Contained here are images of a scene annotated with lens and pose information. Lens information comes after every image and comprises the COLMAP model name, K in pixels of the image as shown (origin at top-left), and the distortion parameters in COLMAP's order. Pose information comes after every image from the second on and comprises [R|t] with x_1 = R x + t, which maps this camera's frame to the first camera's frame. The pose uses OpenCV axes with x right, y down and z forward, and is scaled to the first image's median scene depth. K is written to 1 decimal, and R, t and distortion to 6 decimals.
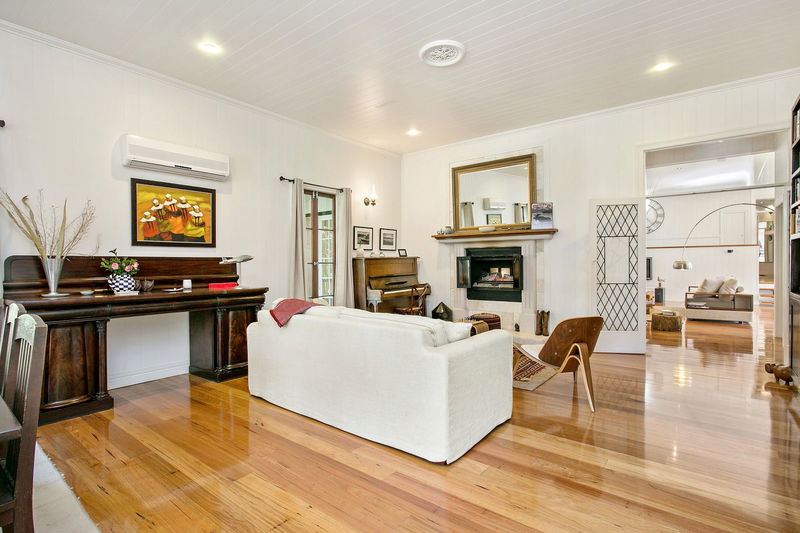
lens RADIAL K [[395.2, 0, 400.0], [0, 395.2, 266.5], [0, 0, 1]] dist [0.001670, 0.000404]
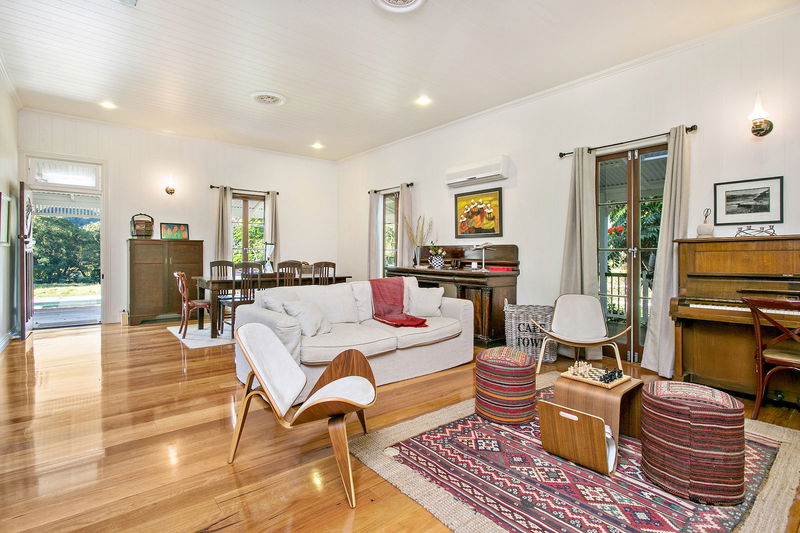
lens RADIAL K [[395.2, 0, 400.0], [0, 395.2, 266.5], [0, 0, 1]] dist [0.001670, 0.000404]
pose [[-0.194186, 0.043522, -0.979999, 0.791909], [-0.003322, 0.998980, 0.045023, -0.011035], [0.980959, 0.011998, -0.193844, 0.981523]]
